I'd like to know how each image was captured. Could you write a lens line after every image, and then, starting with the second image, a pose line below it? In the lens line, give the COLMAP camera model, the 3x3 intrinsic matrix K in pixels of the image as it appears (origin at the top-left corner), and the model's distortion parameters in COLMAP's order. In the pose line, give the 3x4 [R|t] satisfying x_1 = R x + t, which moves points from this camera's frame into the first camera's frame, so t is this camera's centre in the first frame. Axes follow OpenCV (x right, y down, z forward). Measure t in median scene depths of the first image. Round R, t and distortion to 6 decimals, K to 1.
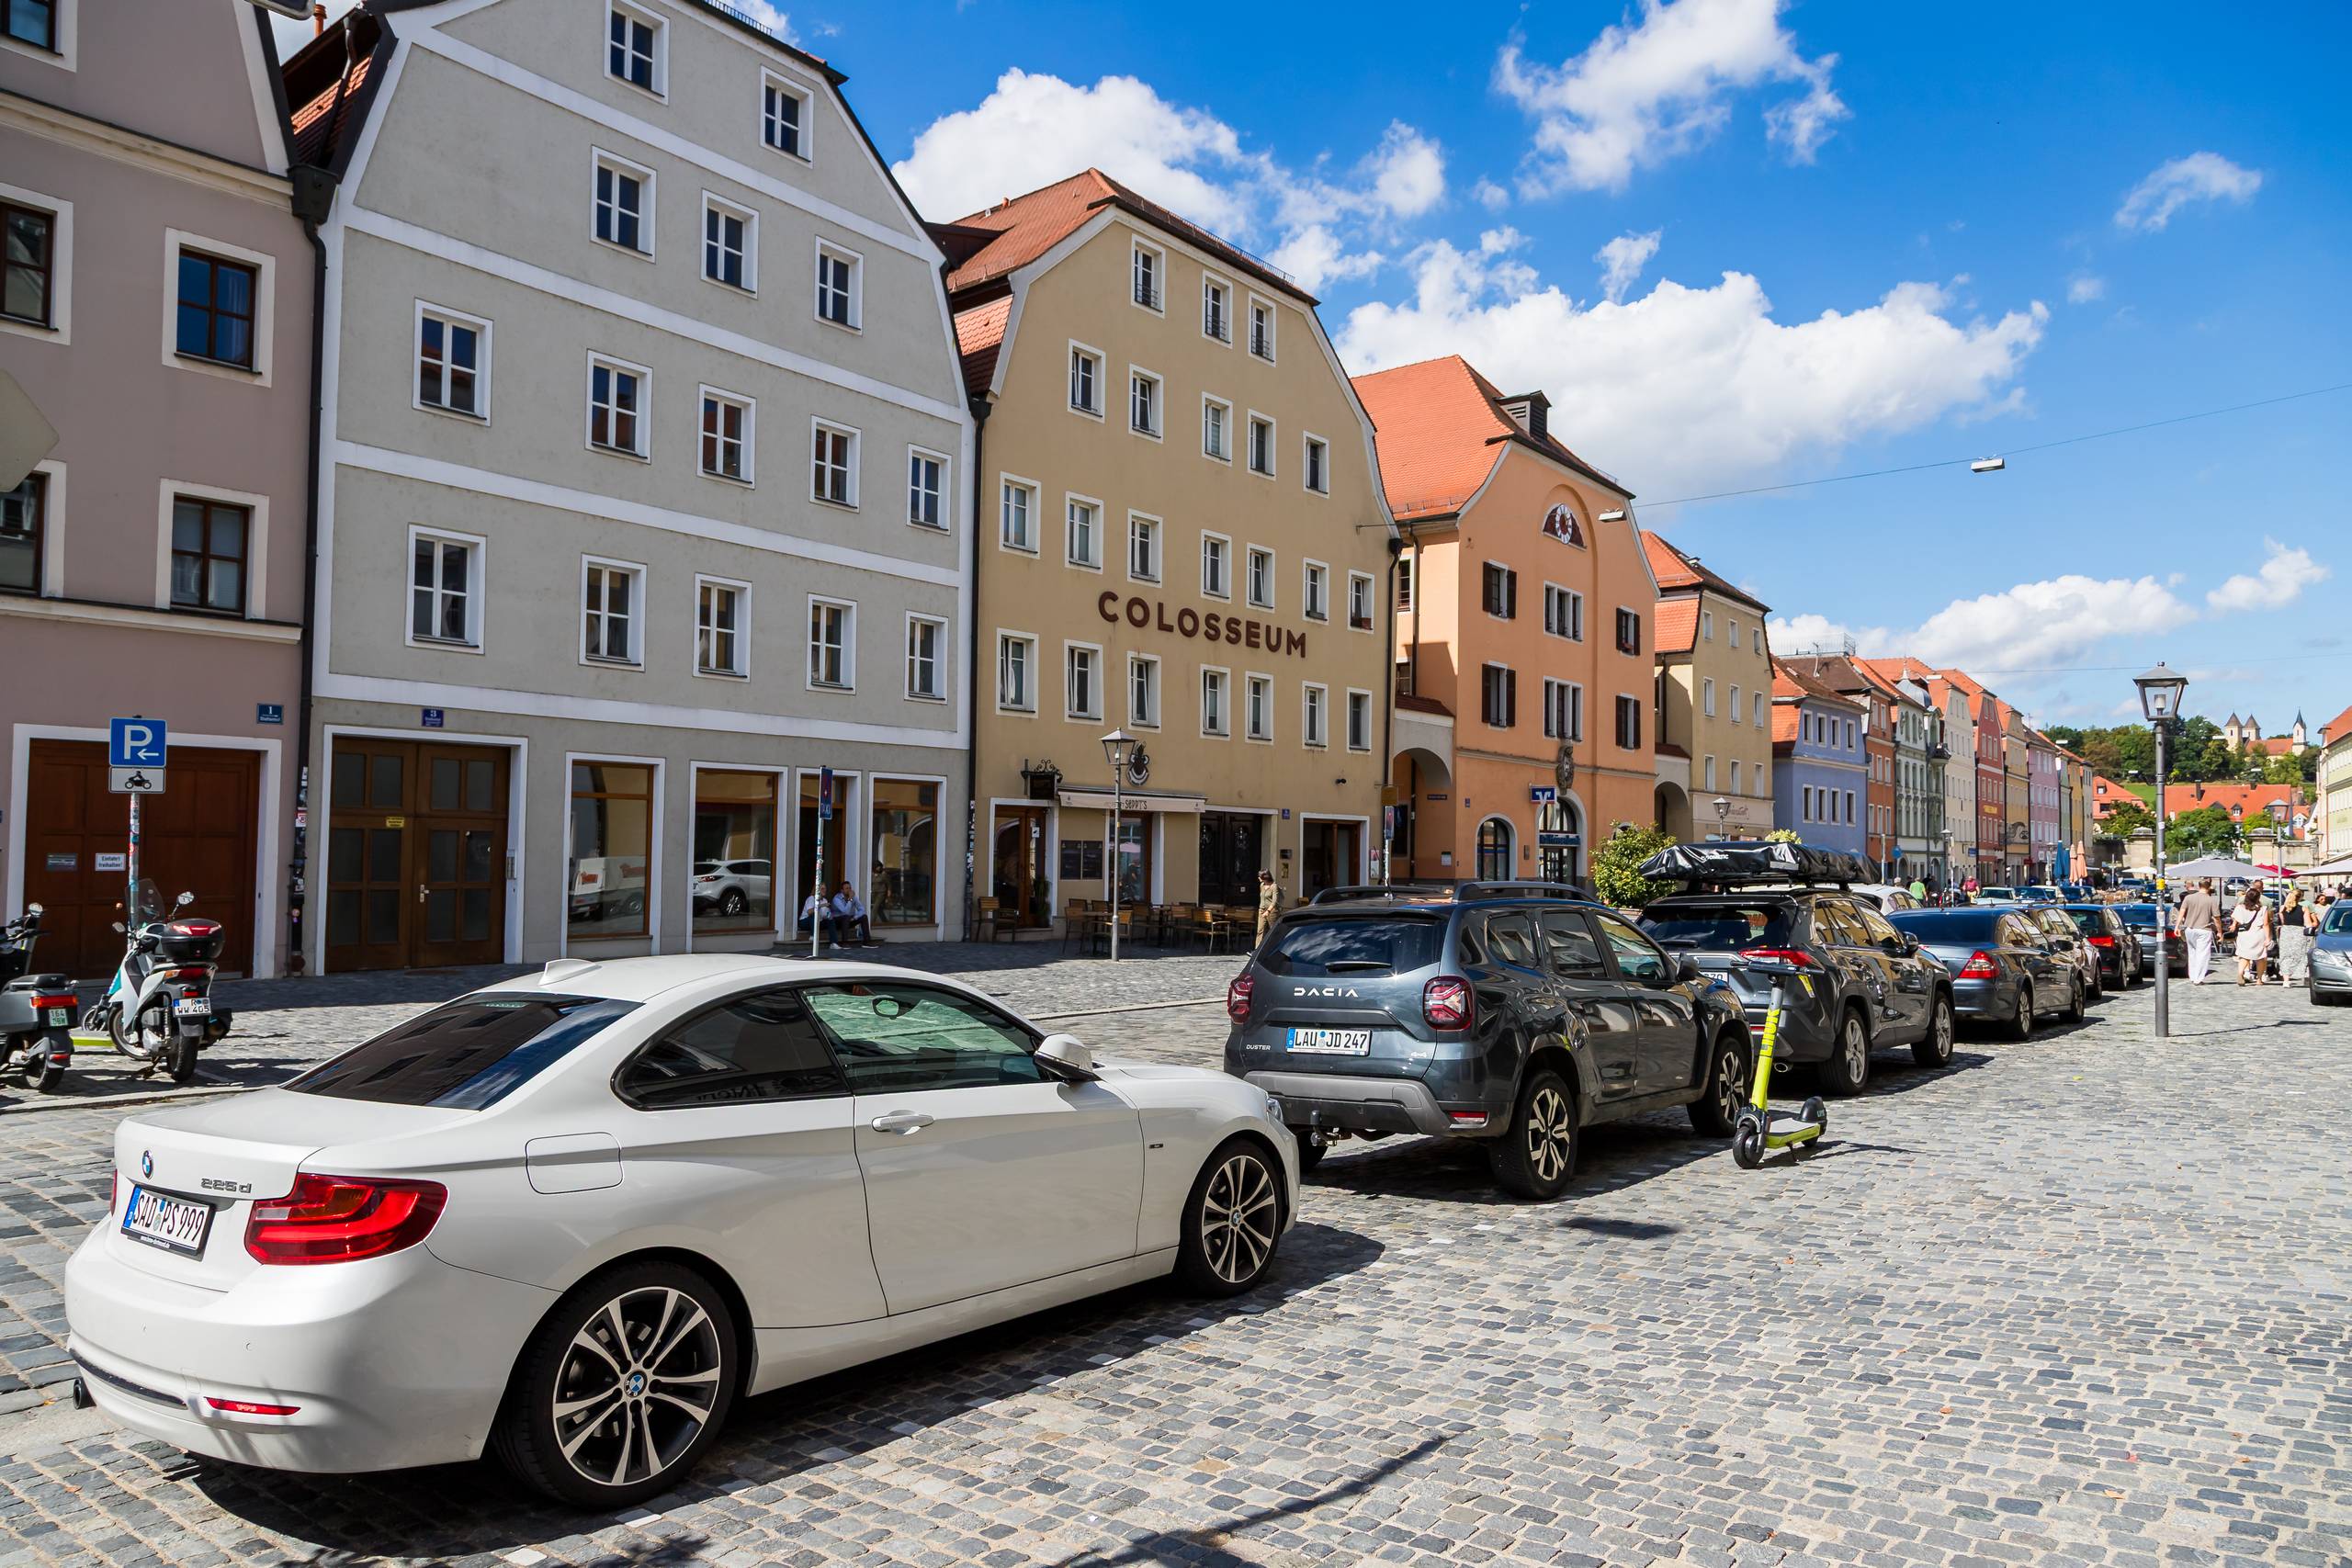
lens RADIAL K [[1555.9, 0, 1176.0], [0, 1555.9, 784.0], [0, 0, 1]] dist [0.009085, 0.001625]
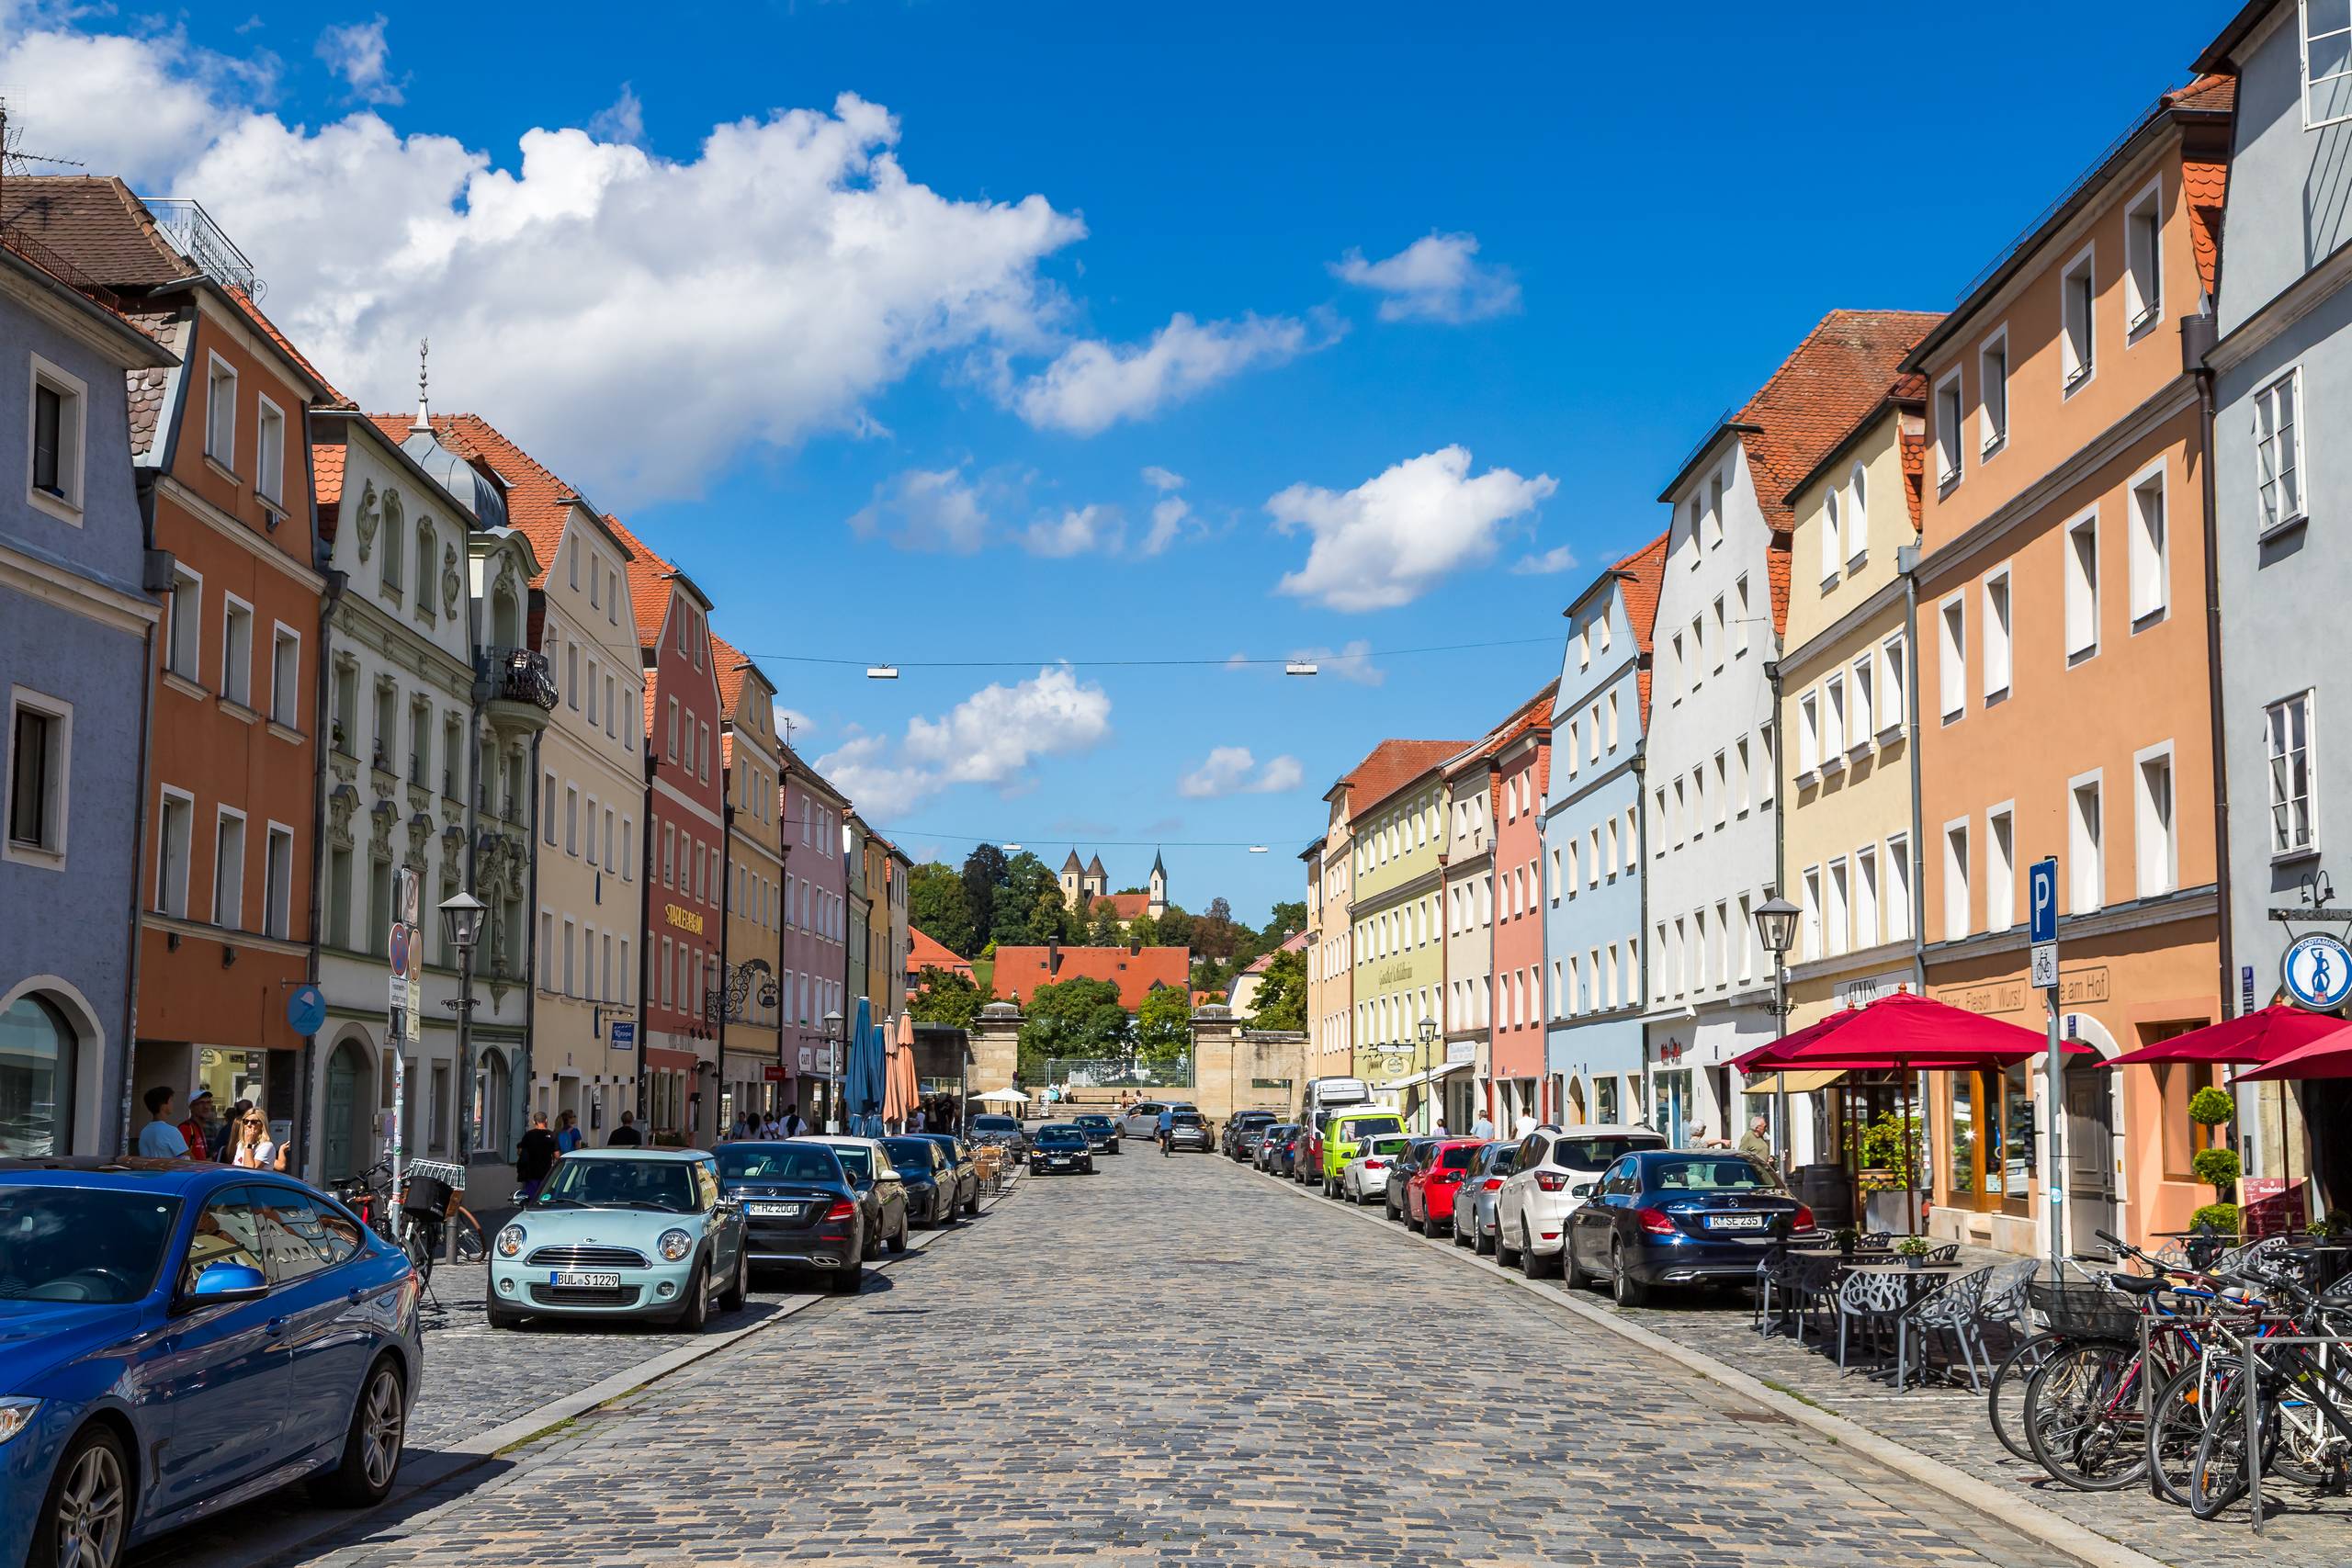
lens RADIAL K [[2831.5, 0, 1176.0], [0, 2831.5, 784.0], [0, 0, 1]] dist [0.000133, -0.006888]
pose [[0.802315, 0.054934, 0.594368, 0.206575], [-0.017192, 0.997470, -0.068984, 0.024902], [-0.596654, 0.045128, 0.801229, 0.378936]]
